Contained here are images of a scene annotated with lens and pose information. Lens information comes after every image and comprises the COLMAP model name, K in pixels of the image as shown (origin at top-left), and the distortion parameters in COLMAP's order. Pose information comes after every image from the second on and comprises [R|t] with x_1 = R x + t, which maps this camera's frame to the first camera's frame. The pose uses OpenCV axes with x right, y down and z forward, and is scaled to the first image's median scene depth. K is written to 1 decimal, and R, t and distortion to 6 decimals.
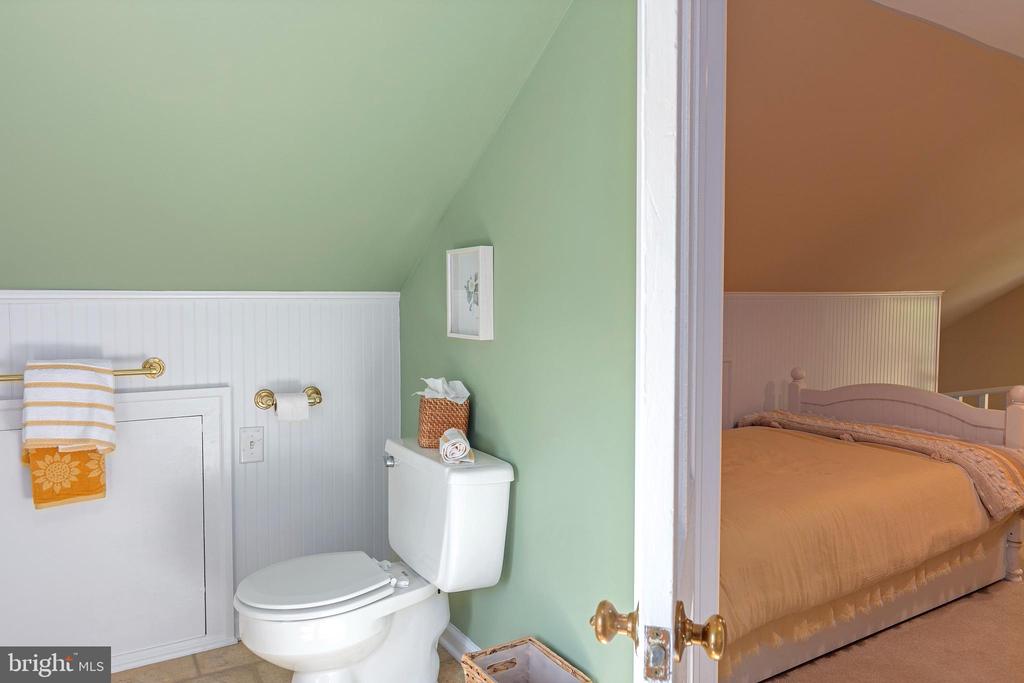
lens RADIAL K [[693.9, 0, 508.6], [0, 693.9, 343.2], [0, 0, 1]] dist [-0.002760, 0.001316]
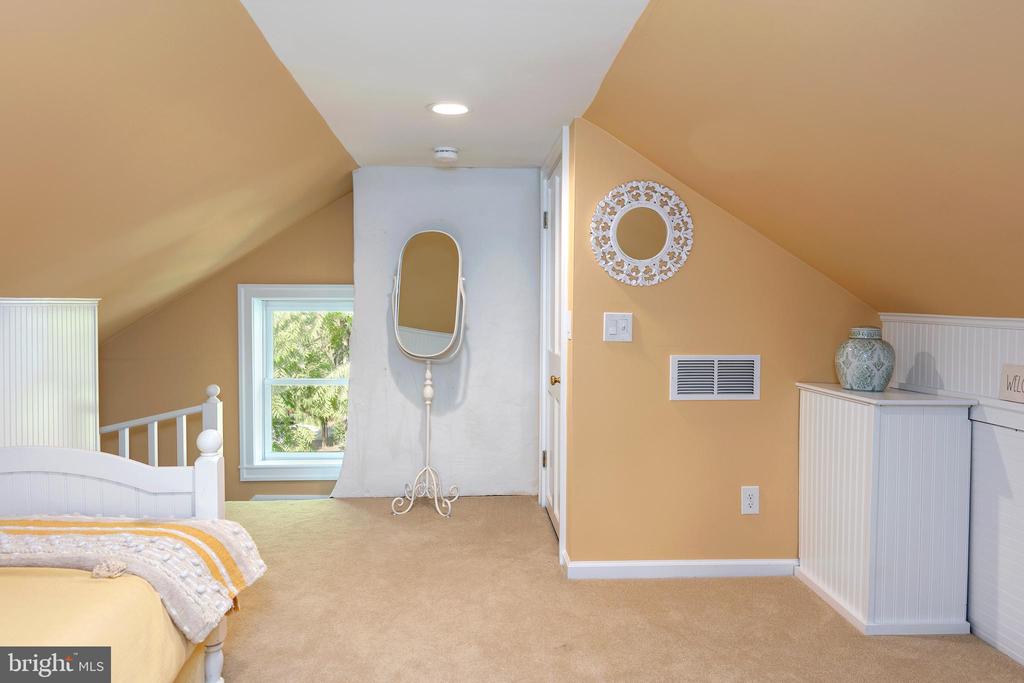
lens RADIAL K [[693.9, 0, 508.6], [0, 693.9, 339.7], [0, 0, 1]] dist [-0.002760, 0.001316]
pose [[0.461453, -0.028783, 0.886698, 0.250075], [0.043361, 0.999011, 0.009862, -0.029660], [-0.886104, 0.033898, 0.462245, 0.398414]]
